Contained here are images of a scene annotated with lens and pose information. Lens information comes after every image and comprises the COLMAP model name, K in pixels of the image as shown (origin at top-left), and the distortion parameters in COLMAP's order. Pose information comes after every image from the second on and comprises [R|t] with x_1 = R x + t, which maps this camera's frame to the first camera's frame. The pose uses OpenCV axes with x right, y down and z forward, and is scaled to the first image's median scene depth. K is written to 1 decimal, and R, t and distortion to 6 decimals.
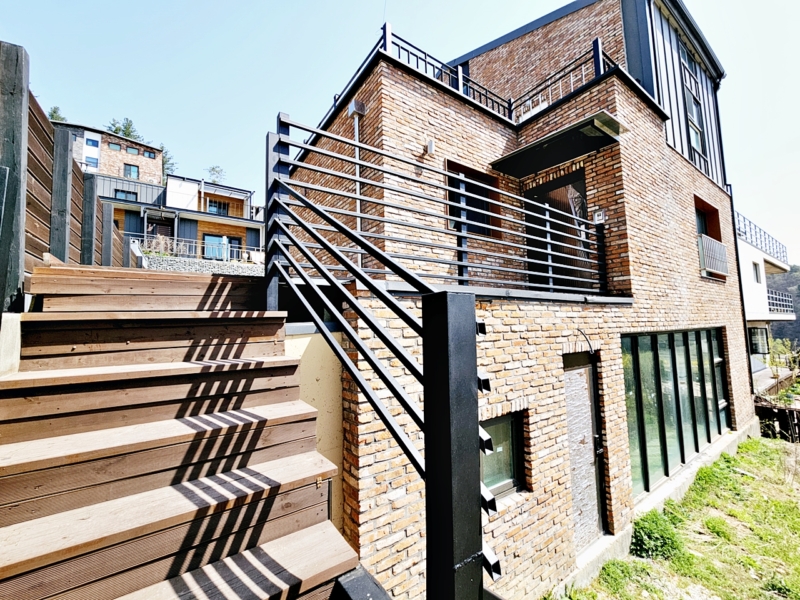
lens RADIAL K [[324.5, 0, 400.7], [0, 324.5, 296.5], [0, 0, 1]] dist [0.004267, -0.000680]
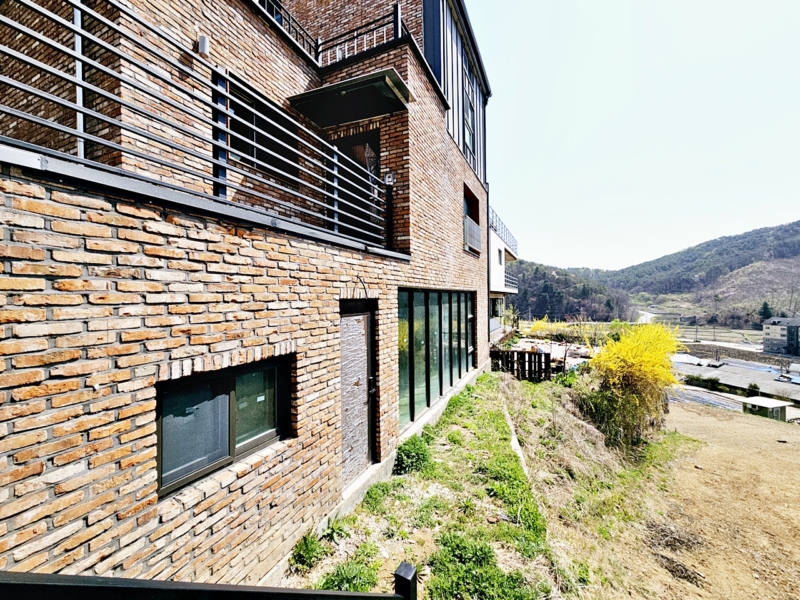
lens RADIAL K [[324.5, 0, 399.8], [0, 324.5, 300.0], [0, 0, 1]] dist [0.004267, -0.000680]
pose [[0.867094, 0.007086, 0.498095, 0.122626], [-0.047845, 0.996461, 0.069113, 0.077311], [-0.495842, -0.083759, 0.864364, 0.038652]]
